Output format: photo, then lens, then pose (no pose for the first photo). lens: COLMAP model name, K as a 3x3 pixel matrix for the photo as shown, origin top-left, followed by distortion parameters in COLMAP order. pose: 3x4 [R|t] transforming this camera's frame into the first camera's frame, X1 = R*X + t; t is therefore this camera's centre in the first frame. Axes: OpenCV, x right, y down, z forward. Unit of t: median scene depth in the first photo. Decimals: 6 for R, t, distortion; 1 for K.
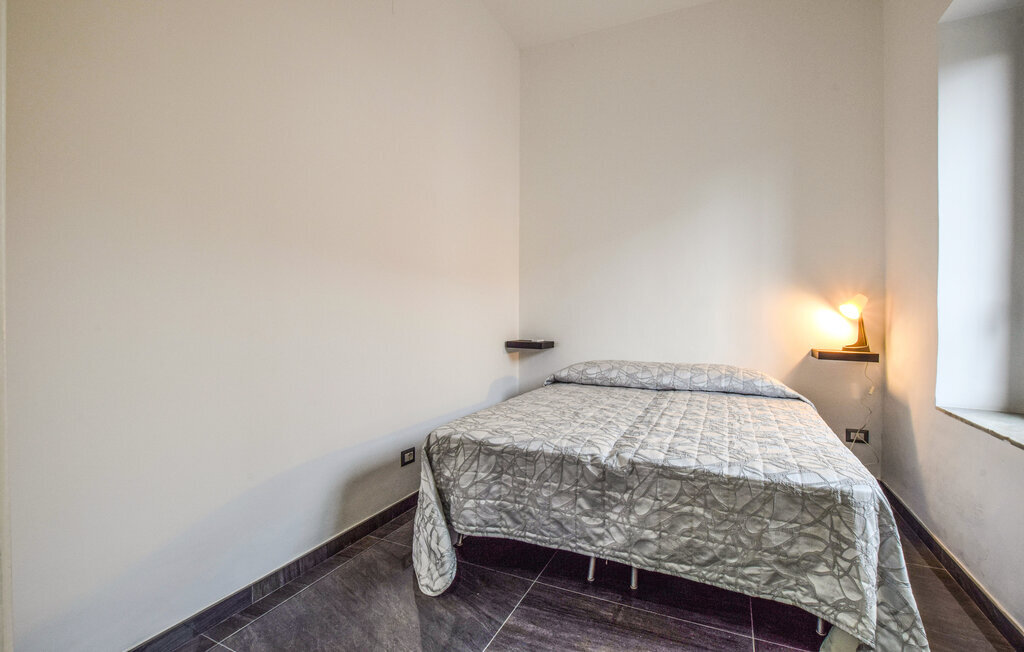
lens RADIAL K [[452.1, 0, 507.7], [0, 452.1, 311.2], [0, 0, 1]] dist [-0.018496, 0.001614]
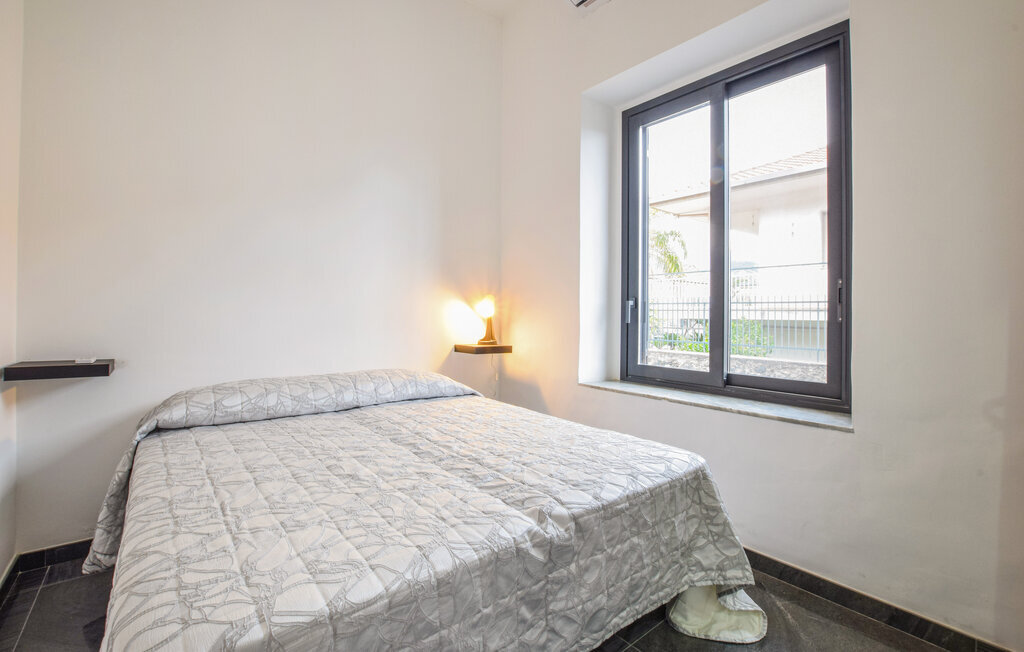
lens RADIAL K [[452.1, 0, 507.7], [0, 452.1, 311.2], [0, 0, 1]] dist [-0.018496, 0.001614]
pose [[0.425175, 0.005819, 0.905092, -0.416428], [-0.016346, 0.999866, 0.001250, 0.001059], [-0.904963, -0.015326, 0.425213, 0.758658]]
